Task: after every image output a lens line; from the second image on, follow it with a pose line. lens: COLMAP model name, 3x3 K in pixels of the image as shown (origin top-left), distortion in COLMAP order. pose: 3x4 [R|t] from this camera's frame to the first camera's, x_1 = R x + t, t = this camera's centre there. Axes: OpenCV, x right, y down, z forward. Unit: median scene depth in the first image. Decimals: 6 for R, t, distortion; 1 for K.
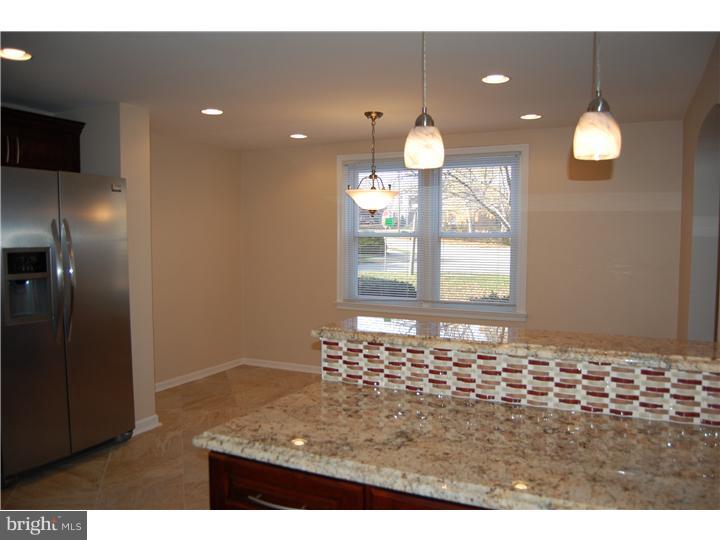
lens RADIAL K [[556.7, 0, 362.7], [0, 556.7, 274.0], [0, 0, 1]] dist [-0.068755, -0.010402]
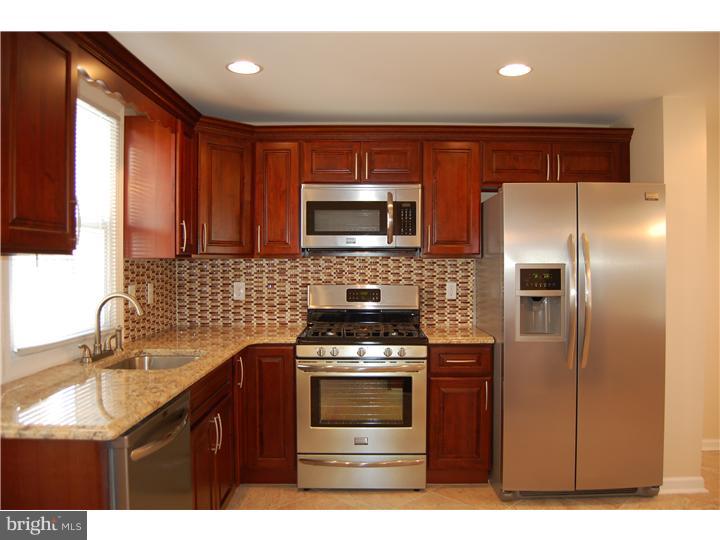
lens RADIAL K [[556.7, 0, 362.7], [0, 556.7, 274.0], [0, 0, 1]] dist [-0.068755, -0.010402]
pose [[0.433698, 0.012802, -0.900967, 0.117131], [-0.057553, 0.998251, -0.013520, 0.001009], [0.899218, 0.057717, 0.433677, 0.232809]]
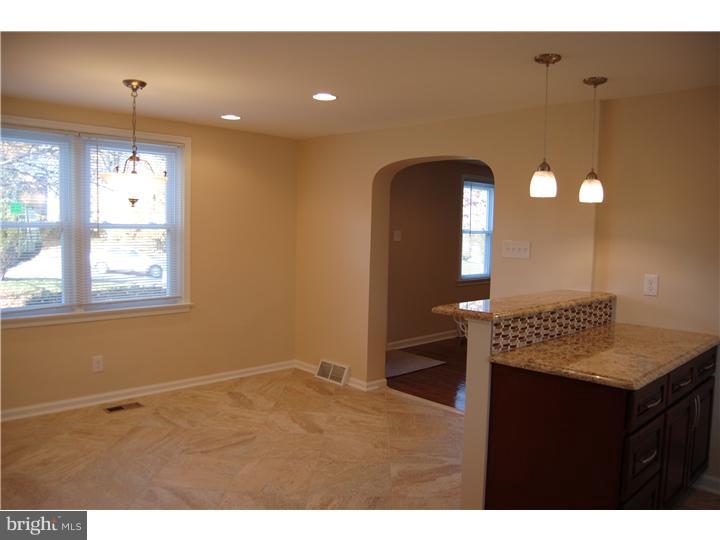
lens RADIAL K [[570.4, 0, 364.2], [0, 570.4, 269.7], [0, 0, 1]] dist [-0.060764, -0.007232]
pose [[0.345399, -0.070569, 0.935799, -0.732210], [0.044306, 0.997283, 0.058852, -0.049453], [-0.937410, 0.021135, 0.347587, 0.433990]]
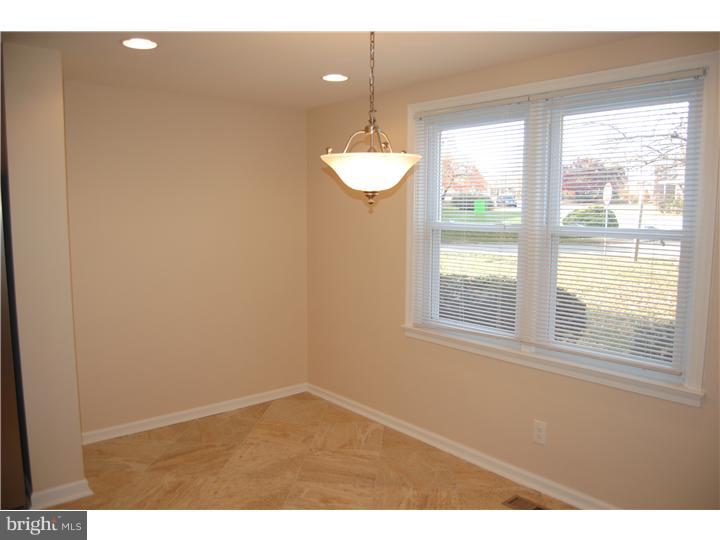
lens RADIAL K [[556.7, 0, 362.7], [0, 556.7, 274.0], [0, 0, 1]] dist [-0.068755, -0.010402]
pose [[0.920781, 0.049058, -0.386982, 0.247717], [-0.031703, 0.998190, 0.051108, -0.068676], [0.388789, -0.034791, 0.920670, 0.552635]]
